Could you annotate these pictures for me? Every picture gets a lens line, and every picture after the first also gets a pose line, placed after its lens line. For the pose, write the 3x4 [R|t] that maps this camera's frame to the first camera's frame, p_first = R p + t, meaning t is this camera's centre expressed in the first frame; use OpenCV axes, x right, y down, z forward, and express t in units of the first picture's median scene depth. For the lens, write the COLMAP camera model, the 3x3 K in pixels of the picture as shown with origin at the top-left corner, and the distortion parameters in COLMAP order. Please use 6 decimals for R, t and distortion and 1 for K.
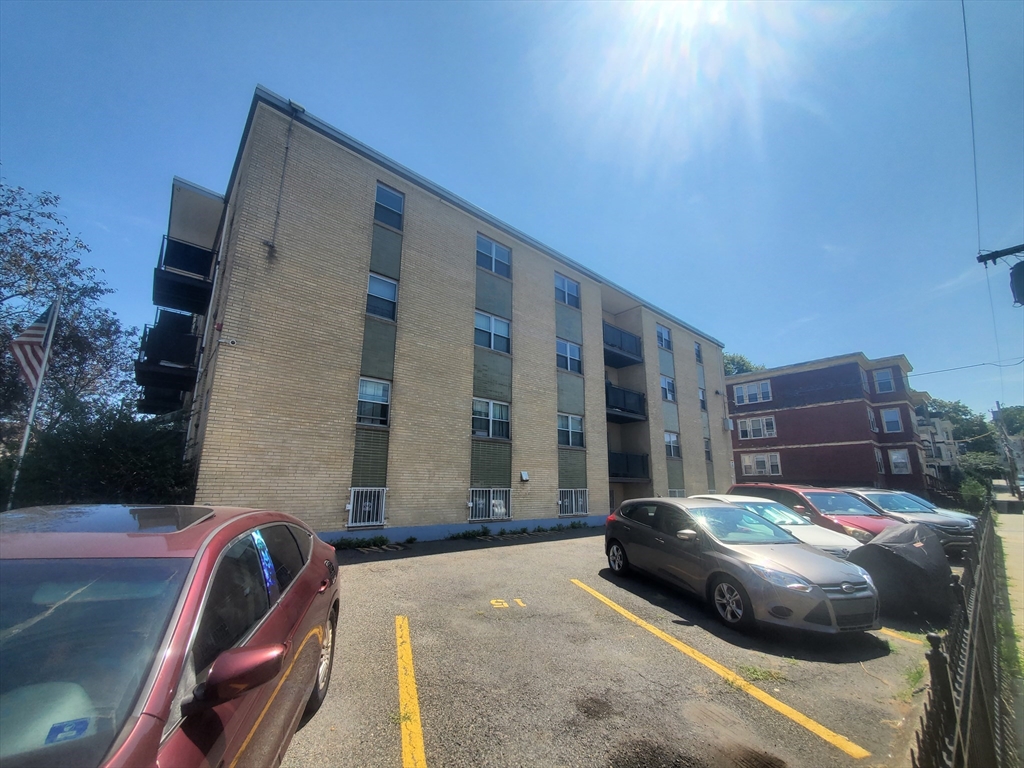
lens RADIAL K [[440.7, 0, 512.0], [0, 440.7, 384.0], [0, 0, 1]] dist [0.001732, 0.000072]
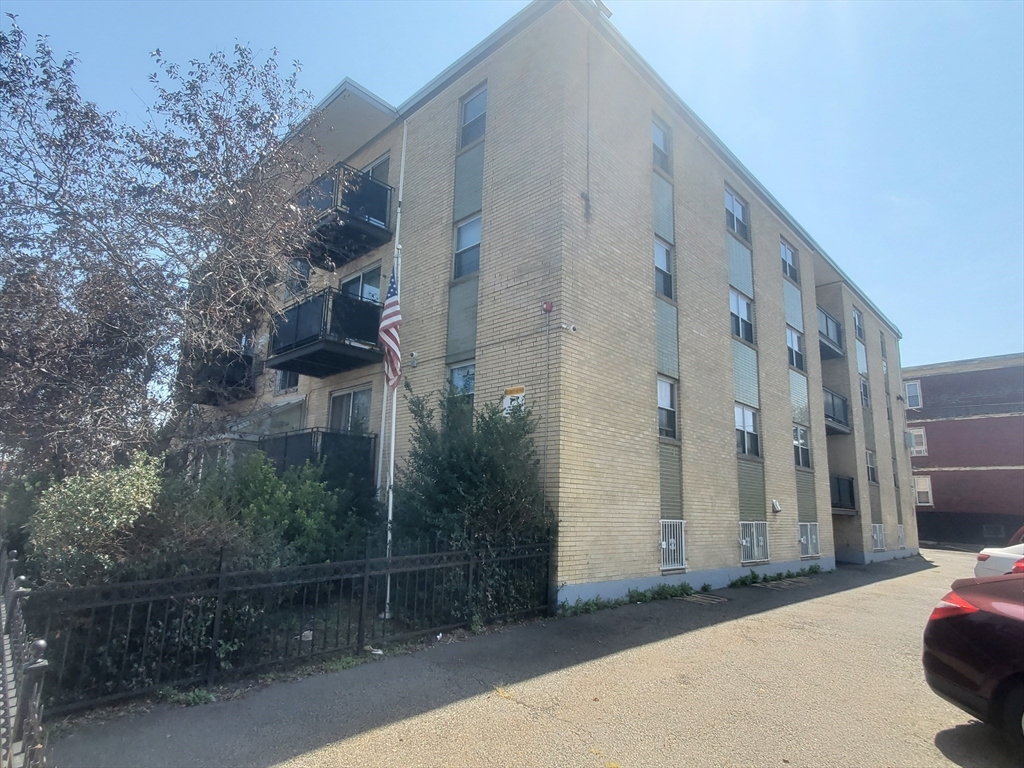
lens RADIAL K [[612.6, 0, 499.8], [0, 612.6, 387.3], [0, 0, 1]] dist [0.003092, 0.001209]
pose [[0.997344, 0.039860, 0.060958, -0.655223], [-0.042217, 0.998390, 0.037891, -0.022544], [-0.059350, -0.040364, 0.997421, -0.039222]]
